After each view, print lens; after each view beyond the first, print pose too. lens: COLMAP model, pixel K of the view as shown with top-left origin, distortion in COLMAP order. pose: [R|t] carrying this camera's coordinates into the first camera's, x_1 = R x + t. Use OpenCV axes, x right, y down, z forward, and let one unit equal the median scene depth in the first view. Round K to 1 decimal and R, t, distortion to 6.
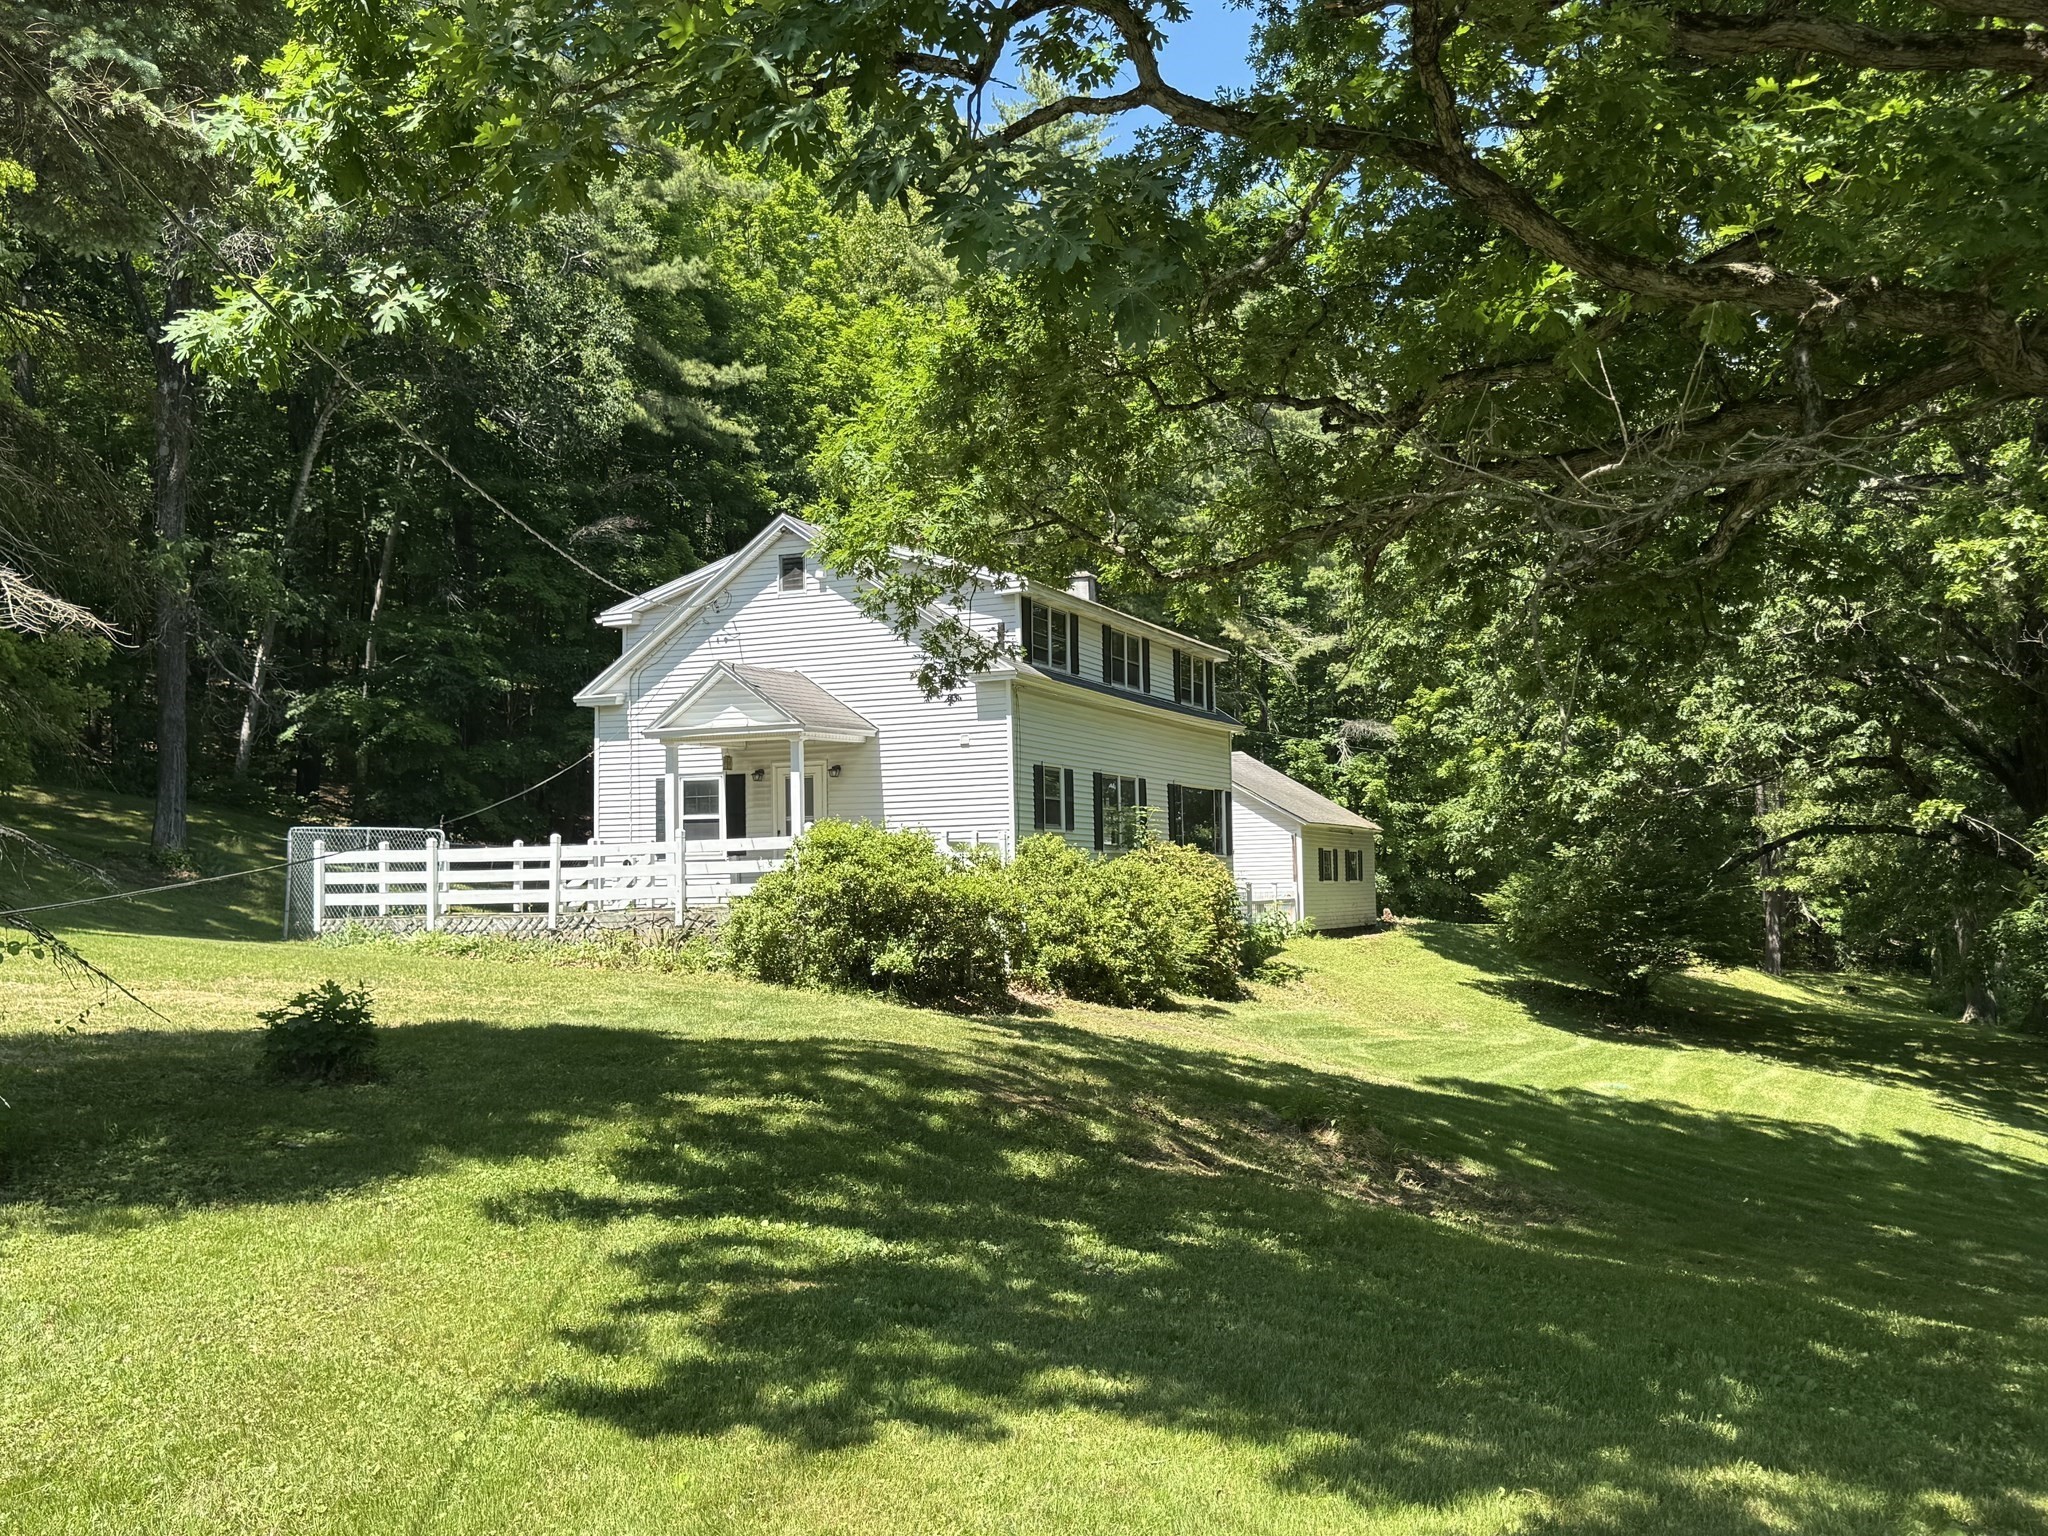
lens RADIAL K [[1903.5, 0, 1028.7], [0, 1903.5, 771.1], [0, 0, 1]] dist [0.087321, 0.000000]
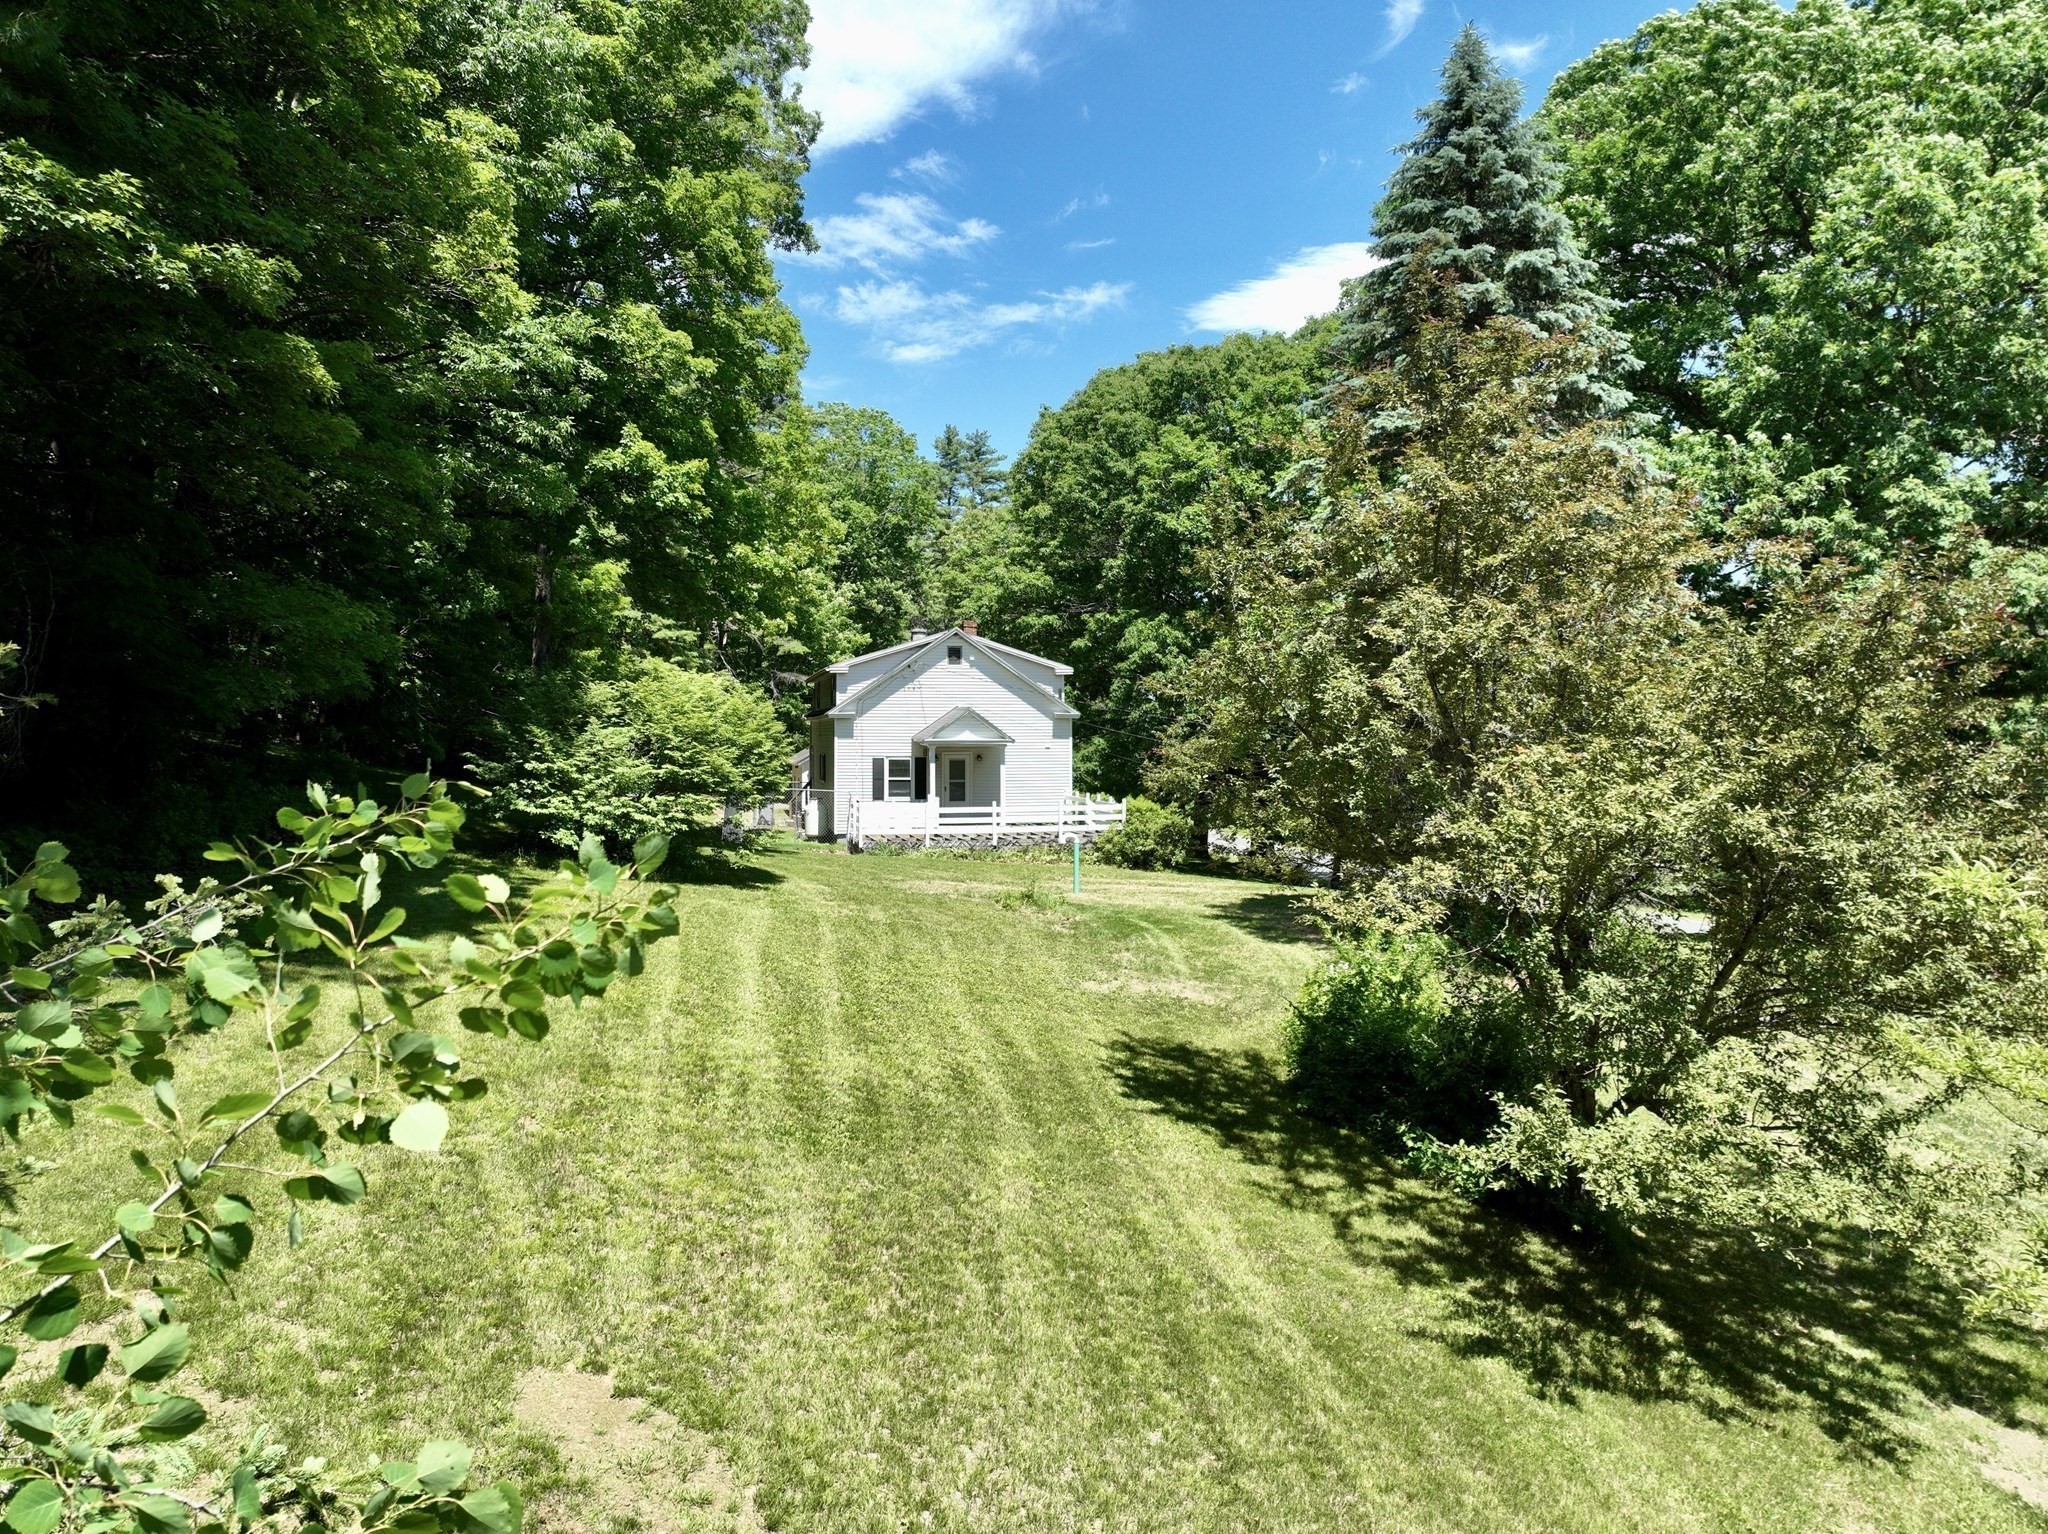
lens RADIAL K [[1443.3, 0, 1049.6], [0, 1443.3, 780.1], [0, 0, 1]] dist [-0.000141, 0.011760]
pose [[0.809741, -0.002666, 0.586781, -0.909186], [-0.048356, 0.996285, 0.071257, -0.086421], [-0.584791, -0.086075, 0.806604, -0.267265]]
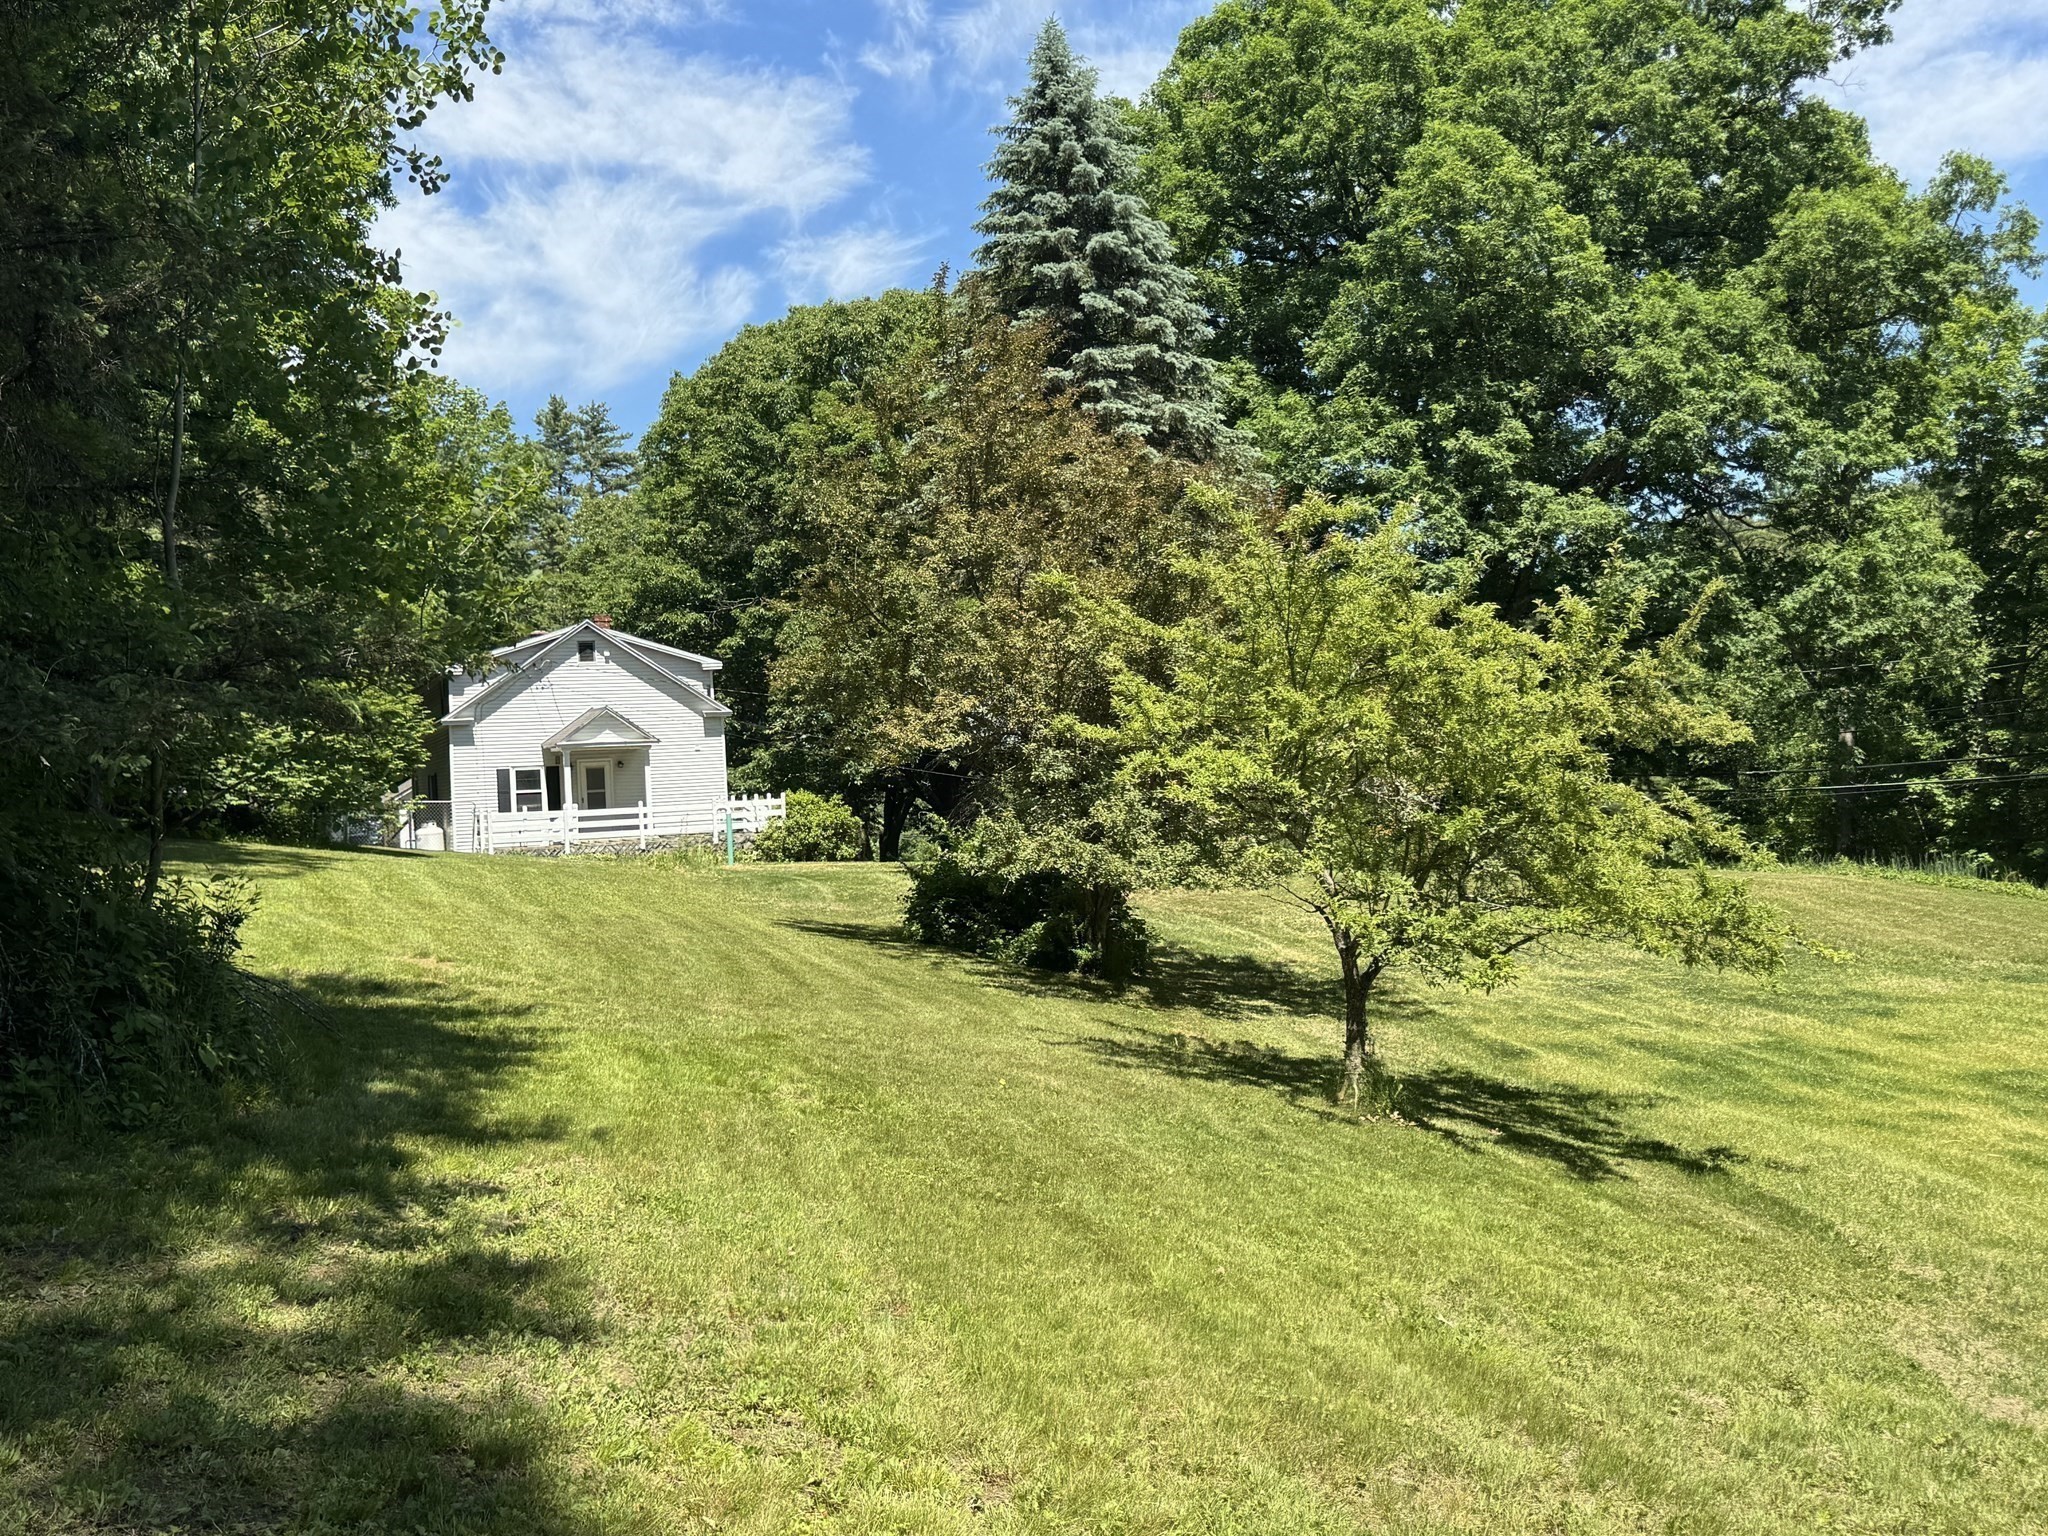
lens RADIAL K [[1903.5, 0, 1031.5], [0, 1903.5, 770.2], [0, 0, 1]] dist [0.087321, 0.000000]
pose [[0.700813, -0.013209, 0.713223, -1.087333], [-0.003373, 0.999756, 0.021829, -0.033916], [-0.713337, -0.017703, 0.700597, -0.529848]]
